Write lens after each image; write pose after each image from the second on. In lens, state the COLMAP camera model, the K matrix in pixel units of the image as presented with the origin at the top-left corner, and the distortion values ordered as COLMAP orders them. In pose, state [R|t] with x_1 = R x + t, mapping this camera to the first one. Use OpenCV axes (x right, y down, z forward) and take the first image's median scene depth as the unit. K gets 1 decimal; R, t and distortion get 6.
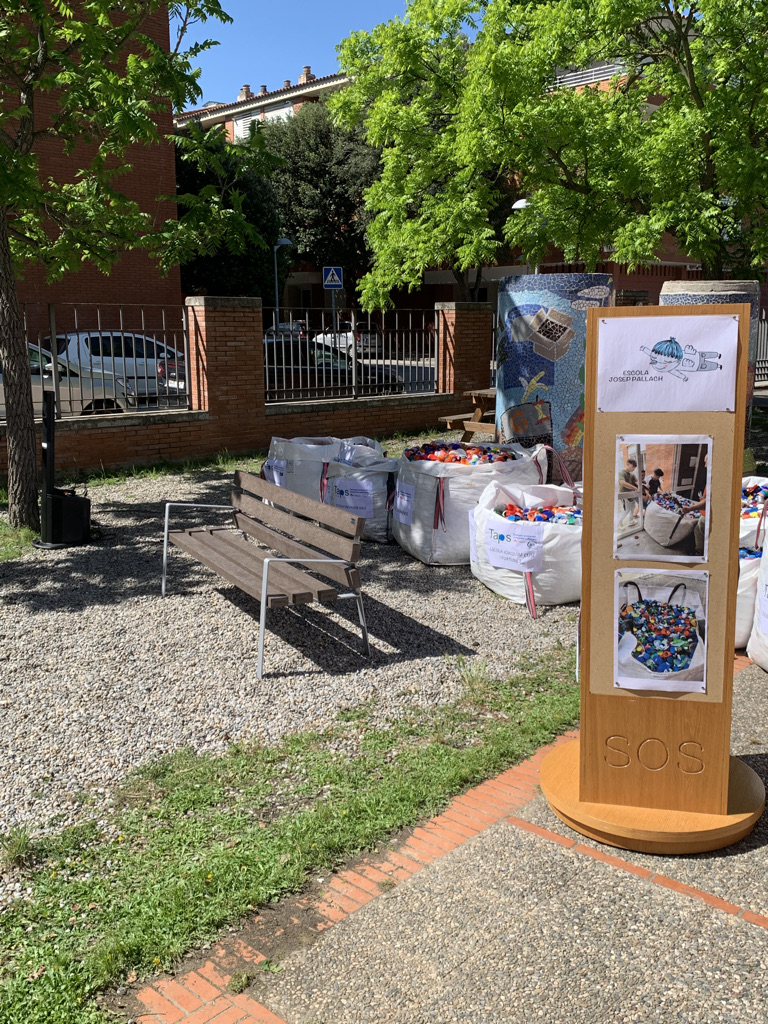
lens RADIAL K [[961.8, 0, 384.0], [0, 961.8, 512.0], [0, 0, 1]] dist [0.006843, 0.000968]
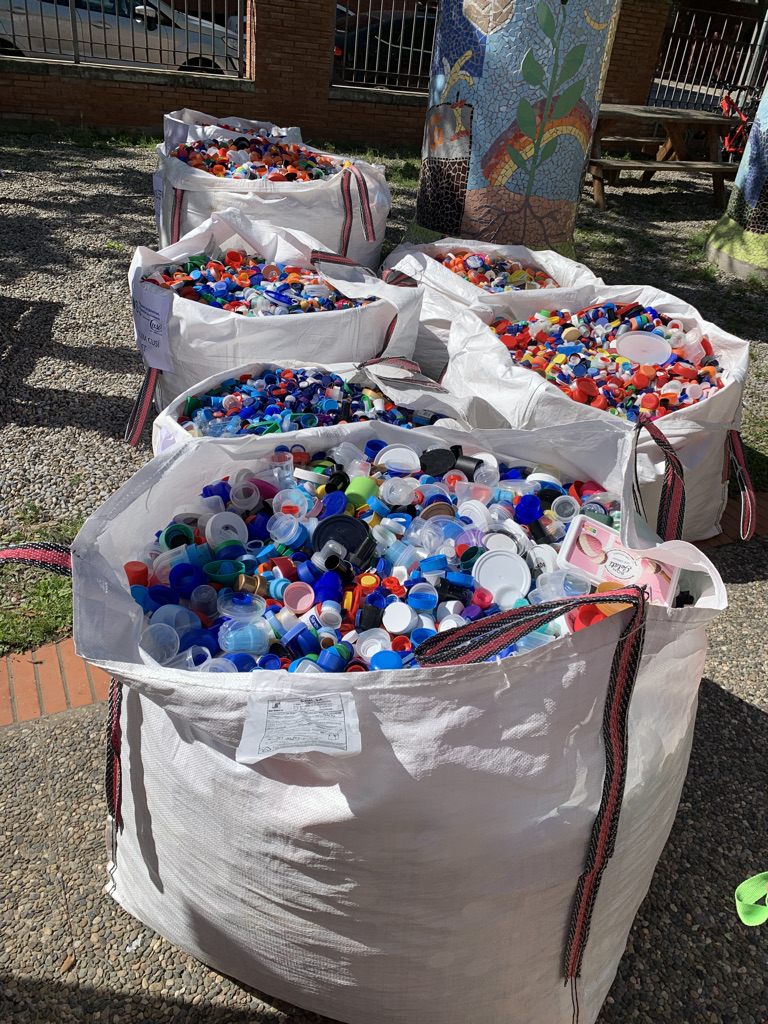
lens RADIAL K [[779.8, 0, 384.0], [0, 779.8, 512.0], [0, 0, 1]] dist [-0.003865, -0.007946]
pose [[0.927728, 0.280458, -0.246299, 0.219931], [-0.175849, 0.910456, 0.374362, -0.033946], [0.329237, -0.303995, 0.893974, 0.286065]]
